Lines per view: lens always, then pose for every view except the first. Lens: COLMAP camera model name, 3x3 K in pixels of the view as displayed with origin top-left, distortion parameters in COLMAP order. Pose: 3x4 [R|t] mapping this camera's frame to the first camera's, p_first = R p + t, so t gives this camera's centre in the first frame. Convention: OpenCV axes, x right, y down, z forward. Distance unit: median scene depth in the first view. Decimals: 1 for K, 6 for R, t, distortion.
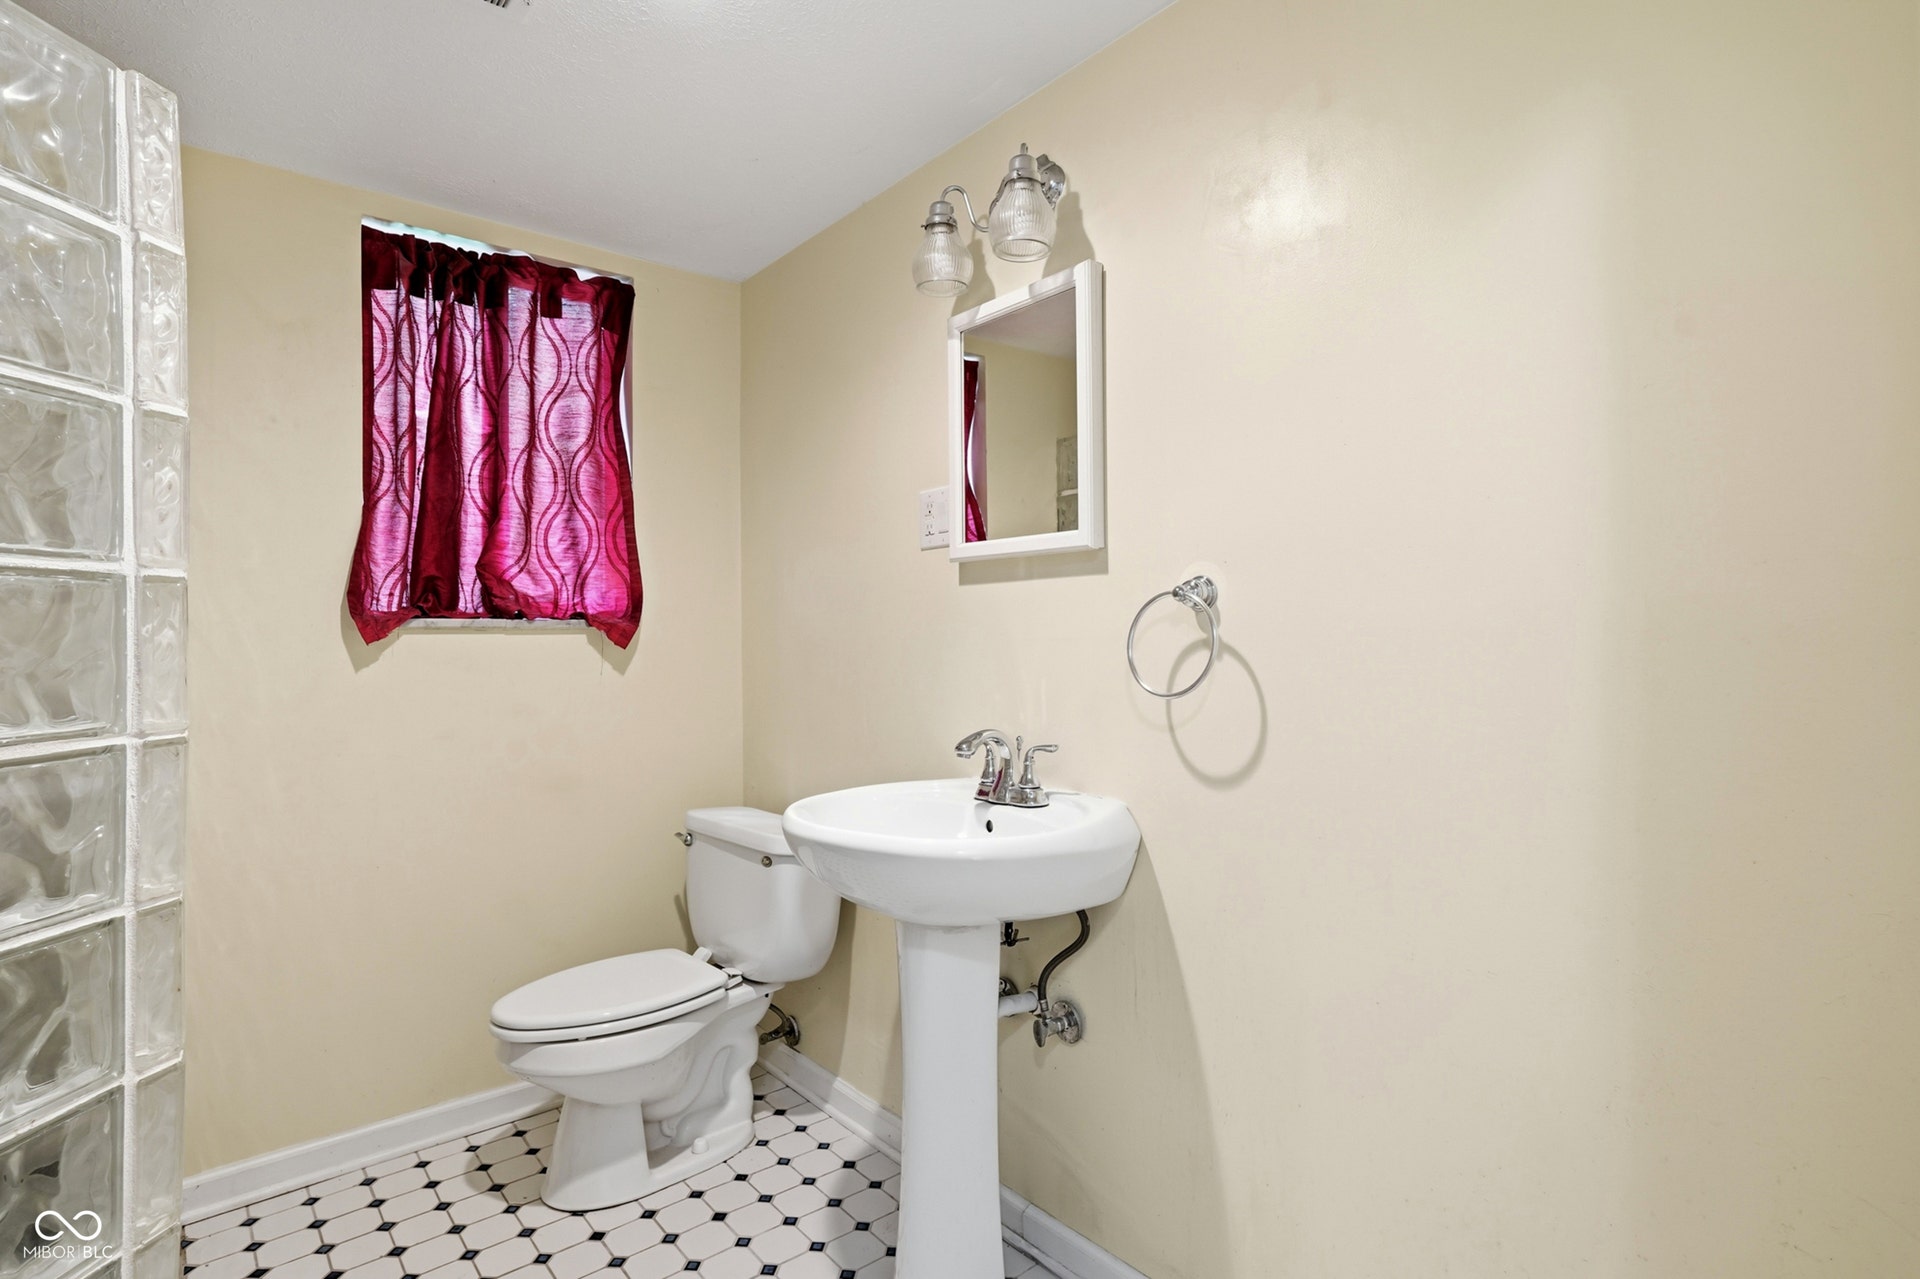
lens RADIAL K [[968.4, 0, 954.5], [0, 968.4, 642.0], [0, 0, 1]] dist [-0.006614, 0.001783]
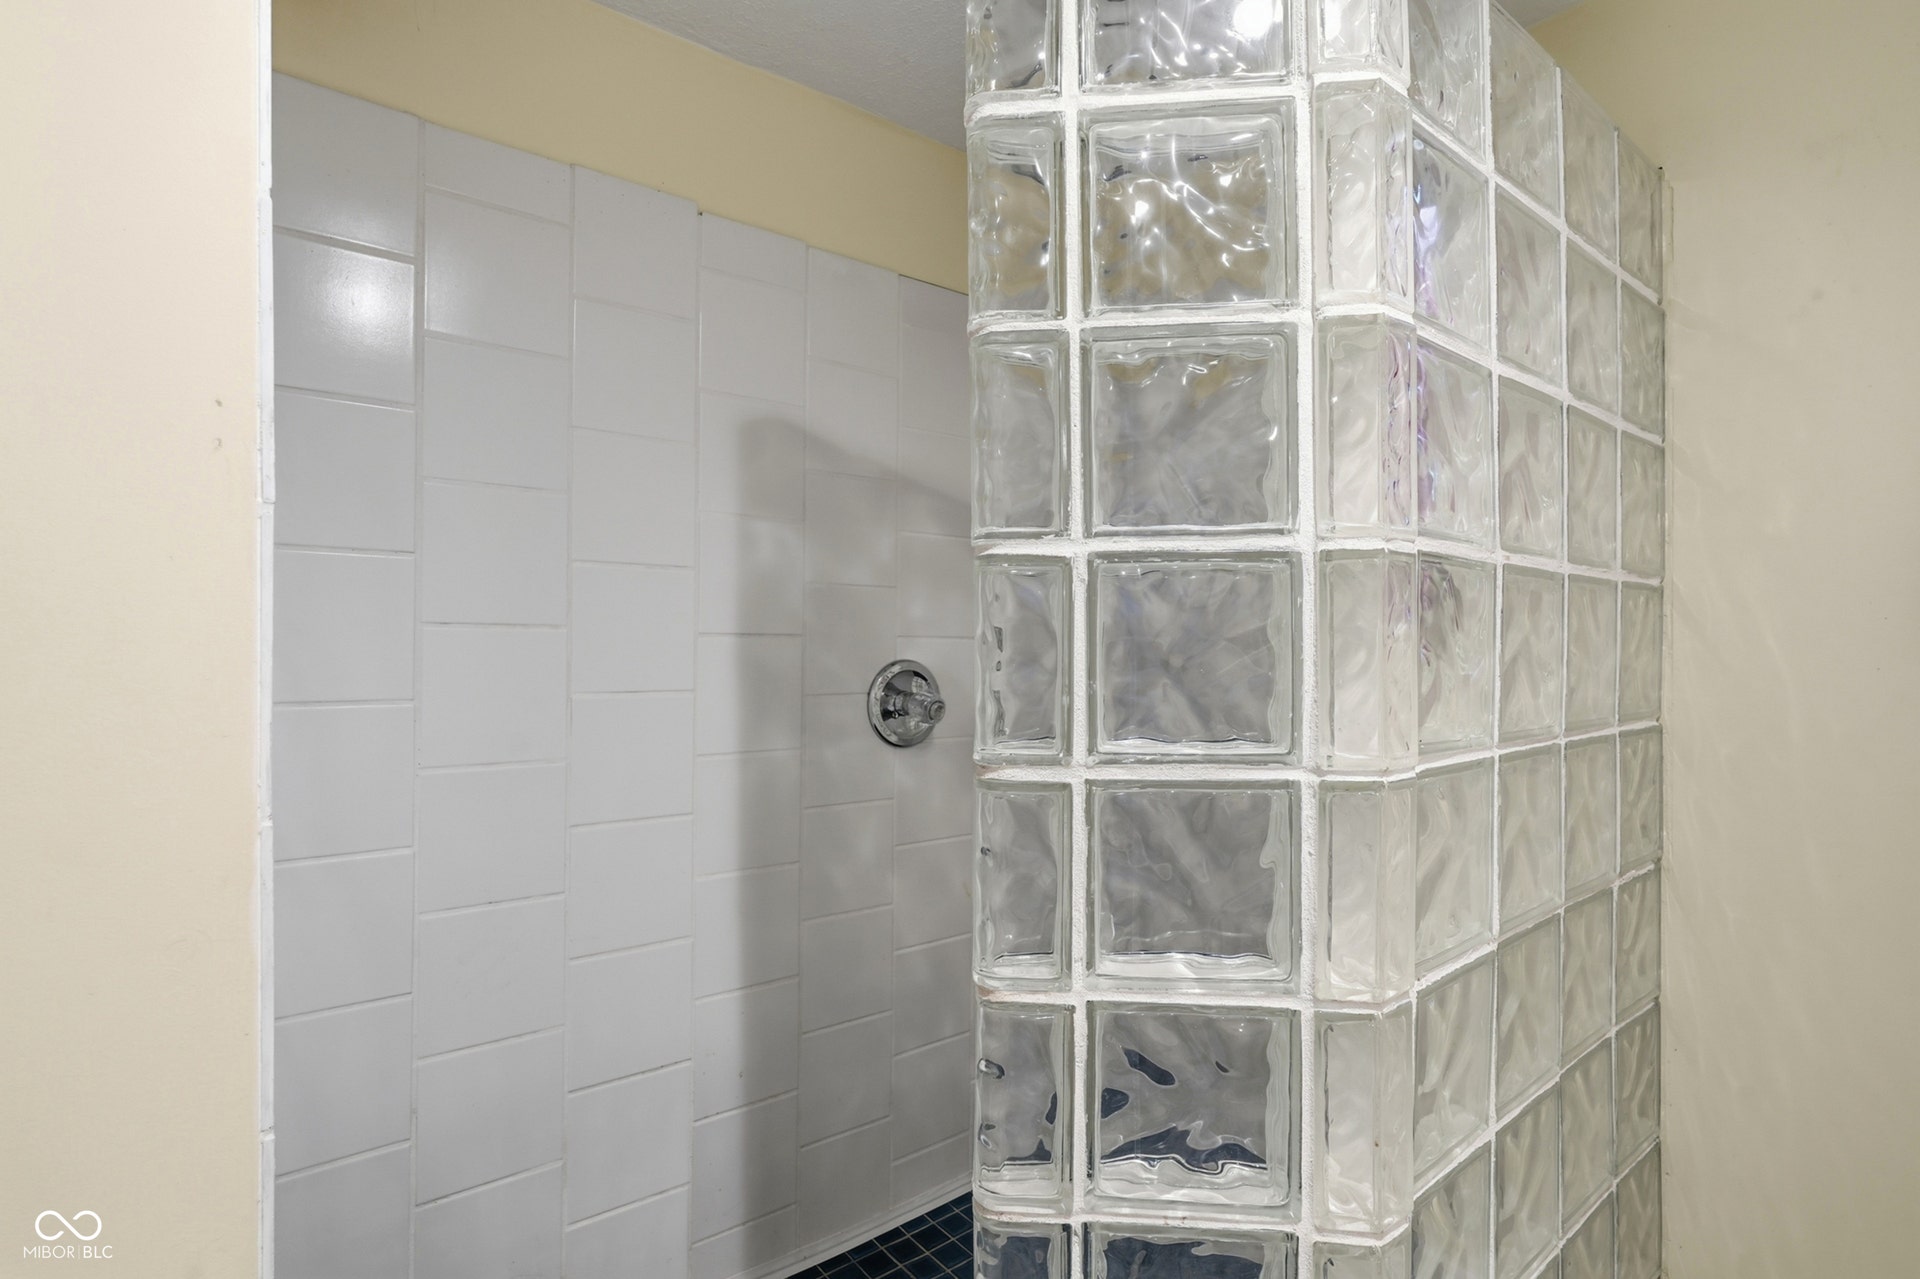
lens RADIAL K [[968.4, 0, 954.5], [0, 968.4, 642.0], [0, 0, 1]] dist [-0.006614, 0.001783]
pose [[-0.018963, 0.022453, -0.999568, -0.113643], [-0.004277, 0.999737, 0.022538, -0.016318], [0.999811, 0.004702, -0.018862, 0.748098]]
